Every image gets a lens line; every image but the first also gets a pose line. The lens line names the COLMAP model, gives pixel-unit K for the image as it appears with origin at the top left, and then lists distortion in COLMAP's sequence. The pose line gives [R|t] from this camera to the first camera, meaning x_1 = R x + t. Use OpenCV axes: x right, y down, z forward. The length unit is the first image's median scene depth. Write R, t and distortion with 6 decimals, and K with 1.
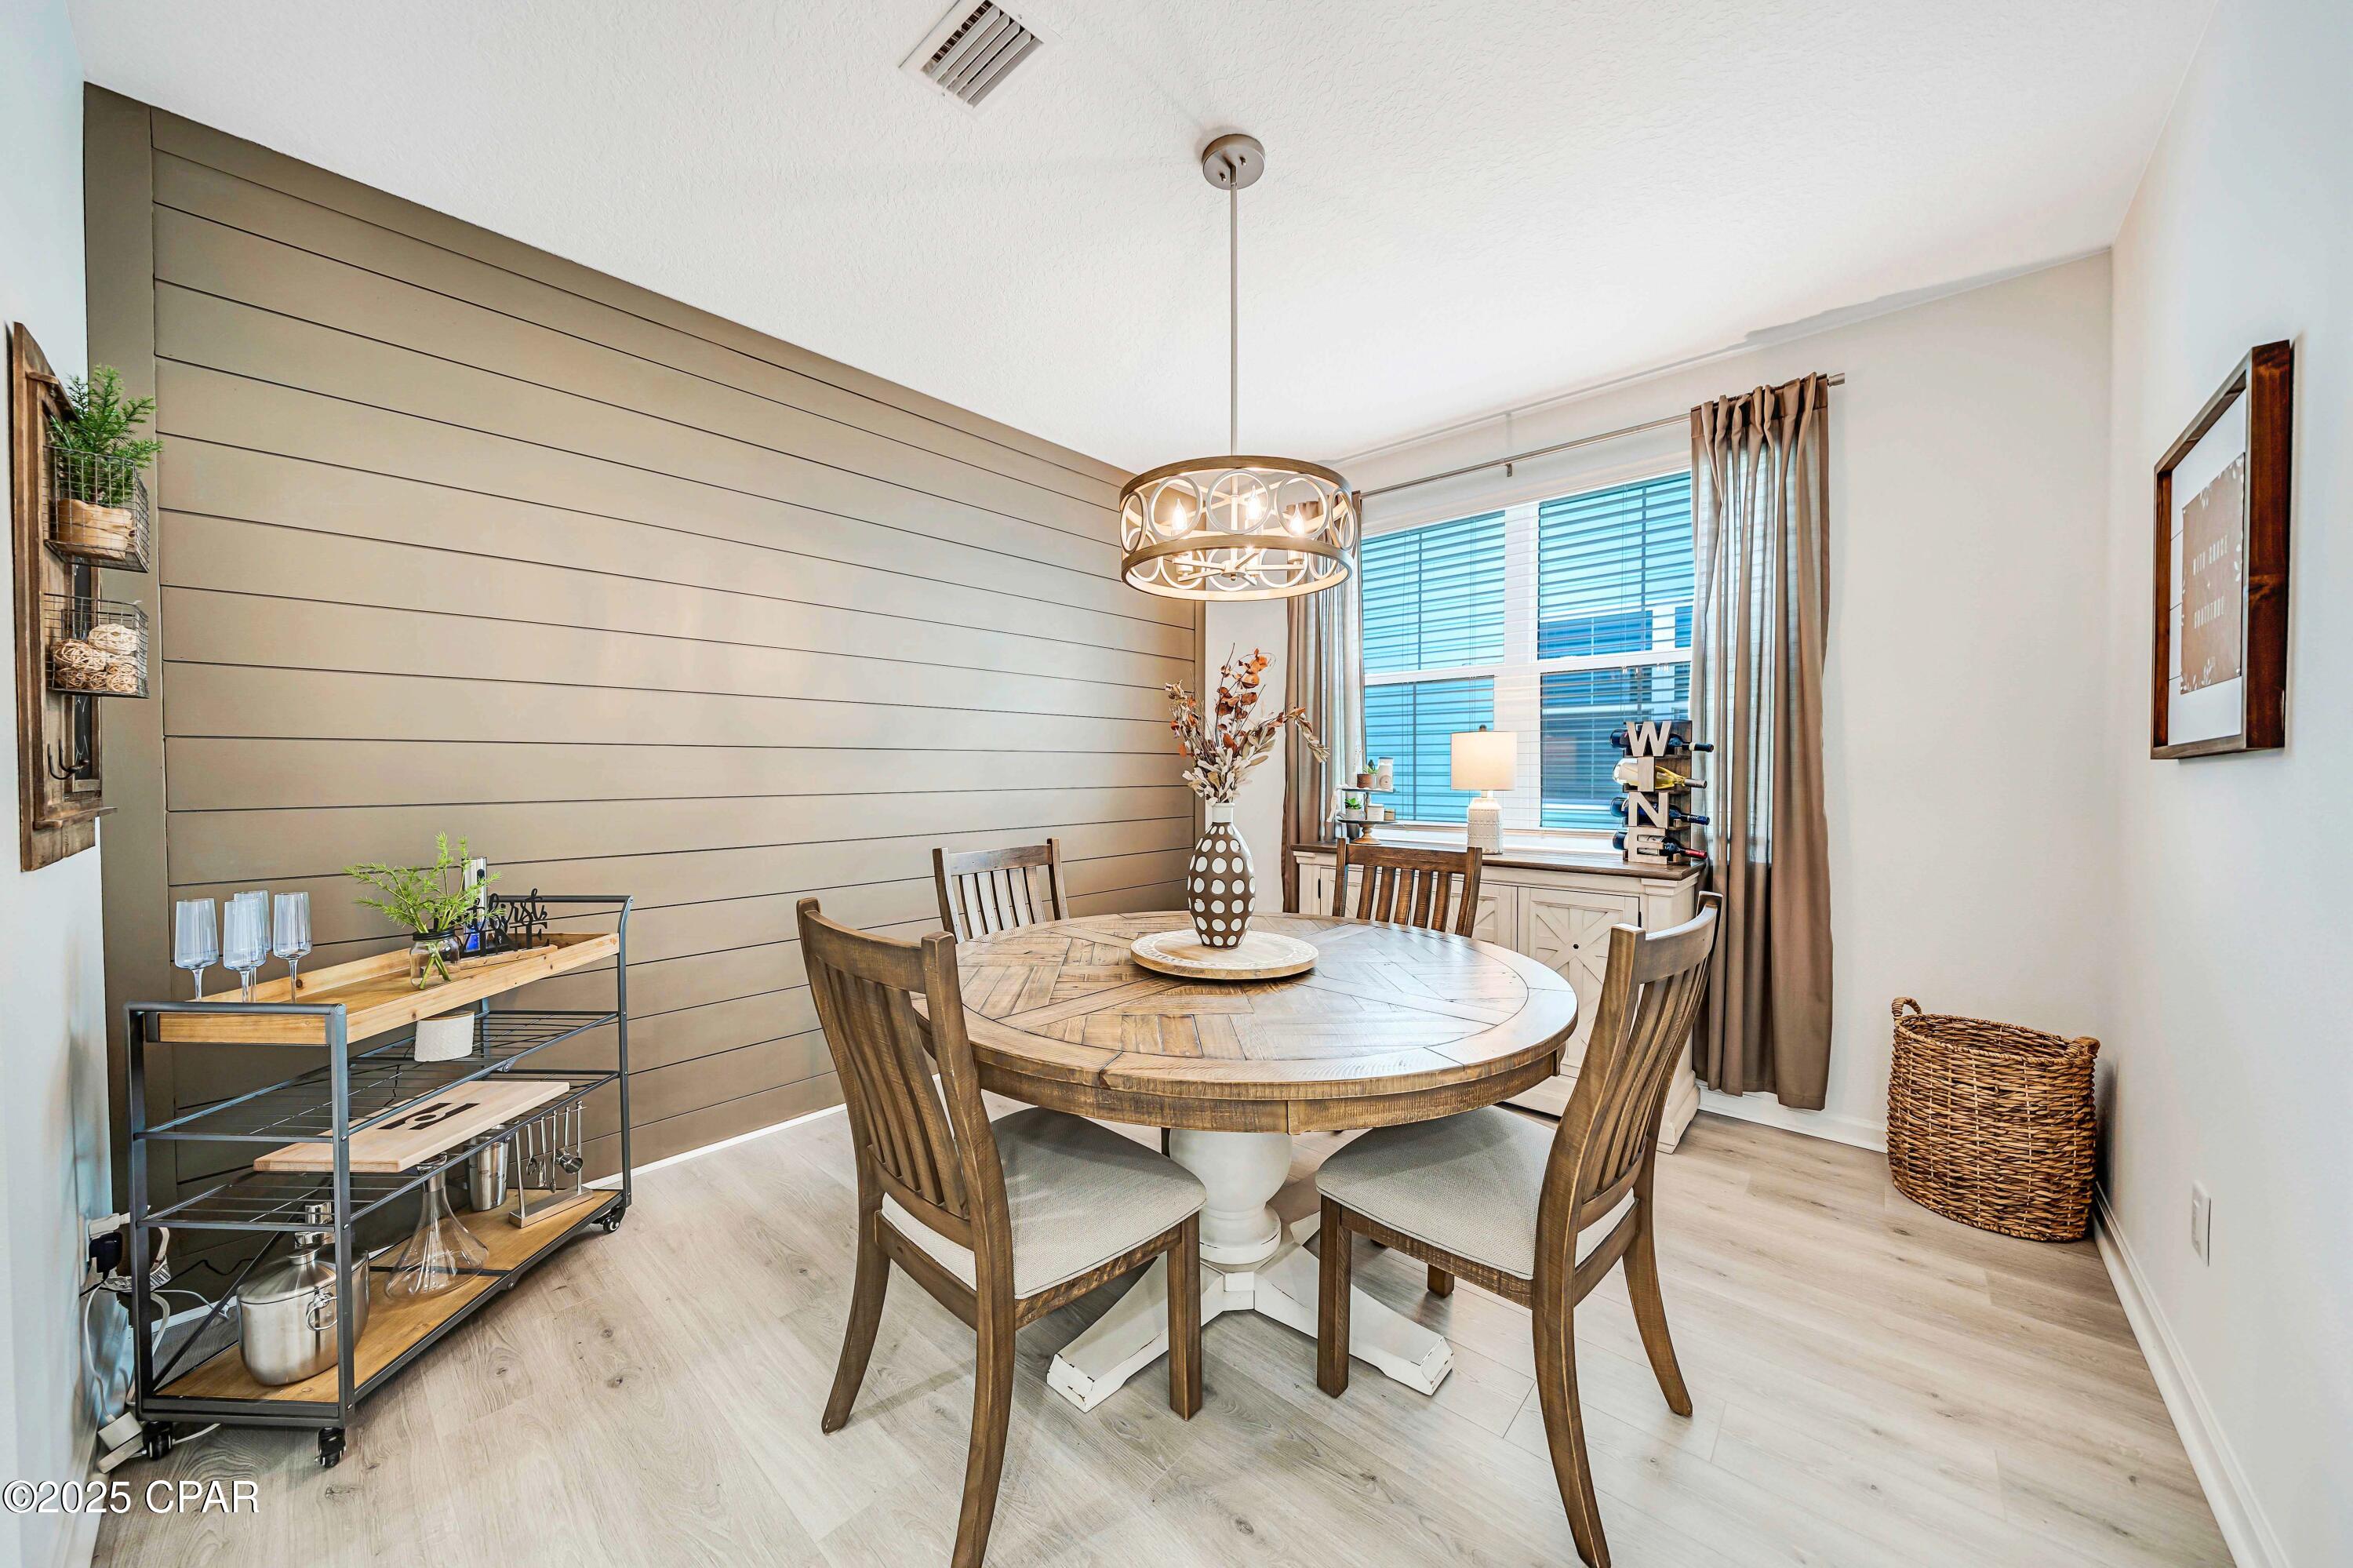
lens RADIAL K [[810.1, 0, 1163.8], [0, 810.1, 789.2], [0, 0, 1]] dist [-0.005733, -0.000415]
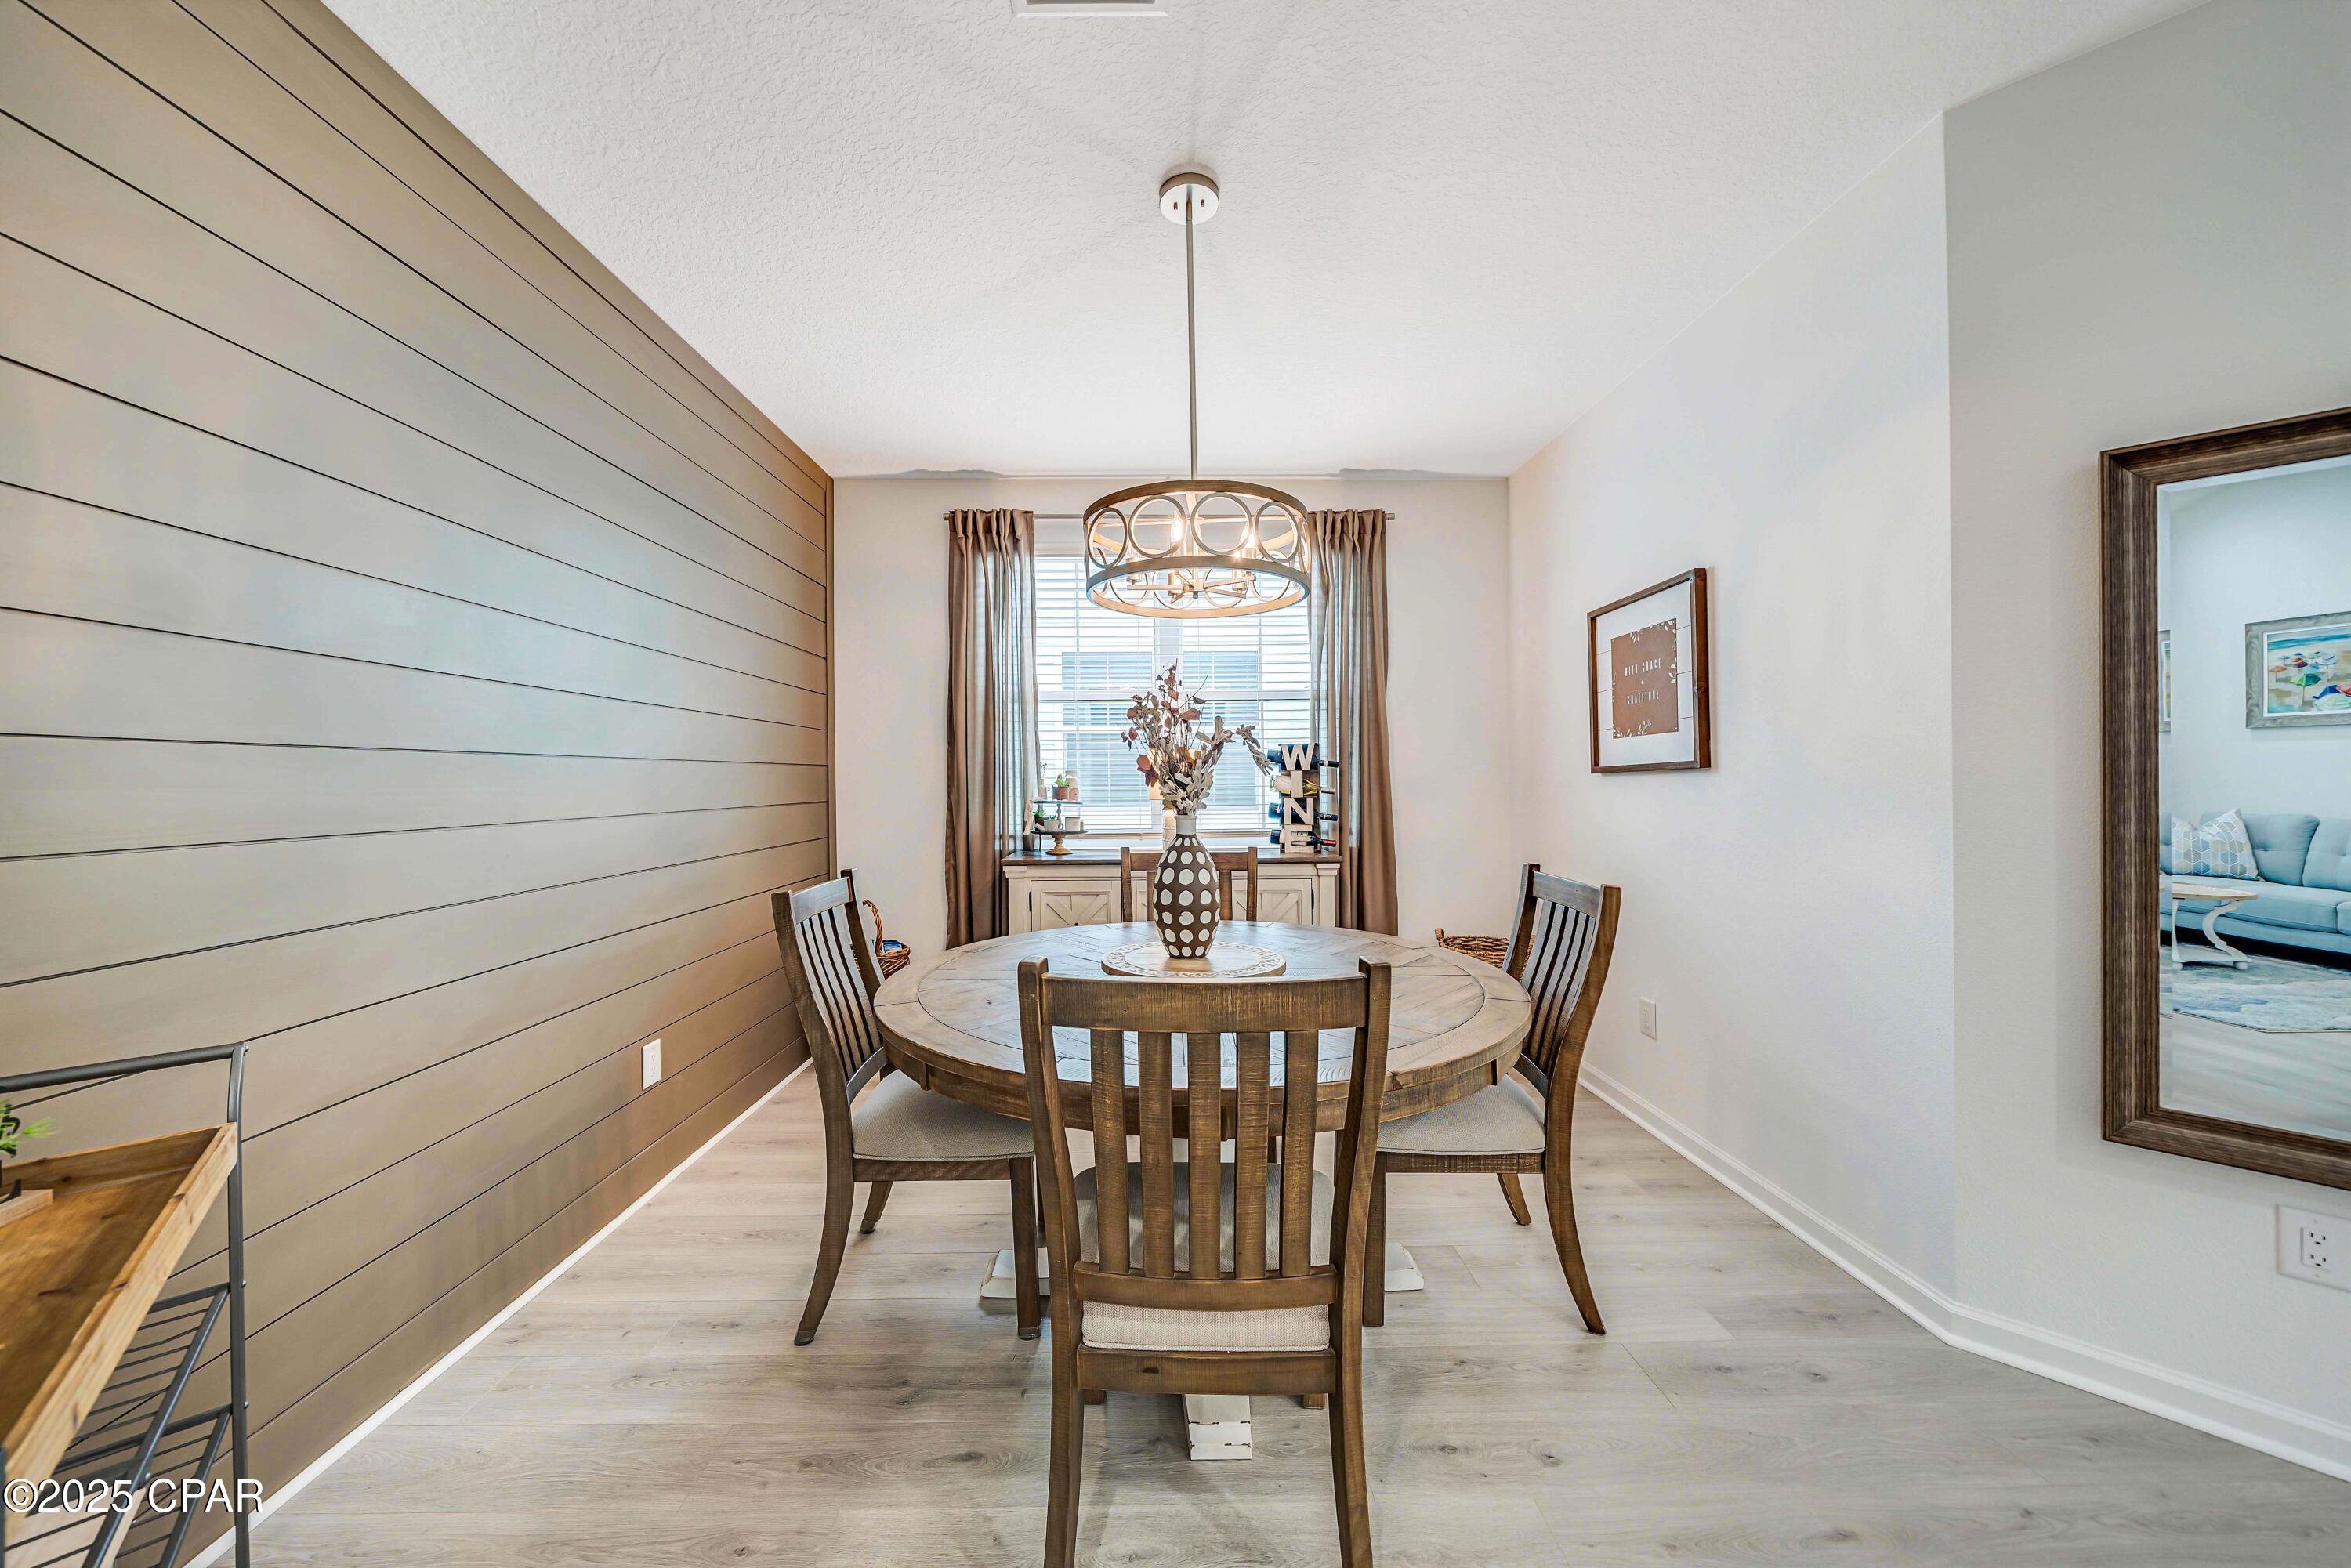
lens RADIAL K [[809.3, 0, 1162.6], [0, 809.3, 778.9], [0, 0, 1]] dist [-0.005733, -0.000415]
pose [[0.735862, -0.003075, 0.677124, -0.468473], [0.022433, 0.999551, -0.019839, -0.006583], [-0.676759, 0.029789, 0.735601, 0.200610]]
